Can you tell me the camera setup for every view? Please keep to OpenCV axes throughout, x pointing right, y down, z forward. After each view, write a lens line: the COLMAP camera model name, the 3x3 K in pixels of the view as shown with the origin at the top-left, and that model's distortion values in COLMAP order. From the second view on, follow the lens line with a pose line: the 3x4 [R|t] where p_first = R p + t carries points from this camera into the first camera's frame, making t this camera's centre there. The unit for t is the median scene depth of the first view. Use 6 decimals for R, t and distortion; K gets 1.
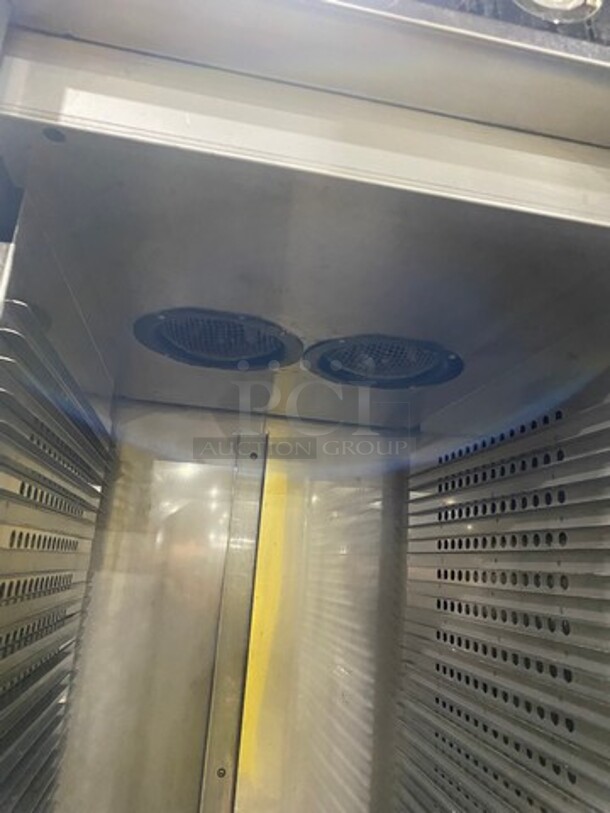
lens RADIAL K [[613.6, 0, 306.7], [0, 613.6, 406.4], [0, 0, 1]] dist [0.011110, -0.007259]
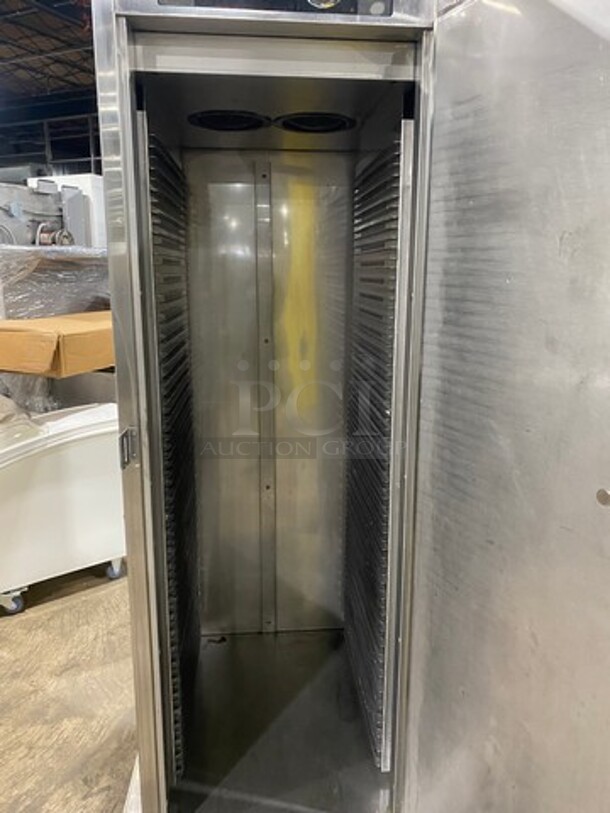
lens RADIAL K [[613.6, 0, 306.7], [0, 613.6, 404.7], [0, 0, 1]] dist [0.011110, -0.007259]
pose [[0.991714, -0.046330, -0.119823, 0.221195], [0.095477, 0.889848, 0.446155, -0.111066], [0.085954, -0.453898, 0.886898, -0.860115]]
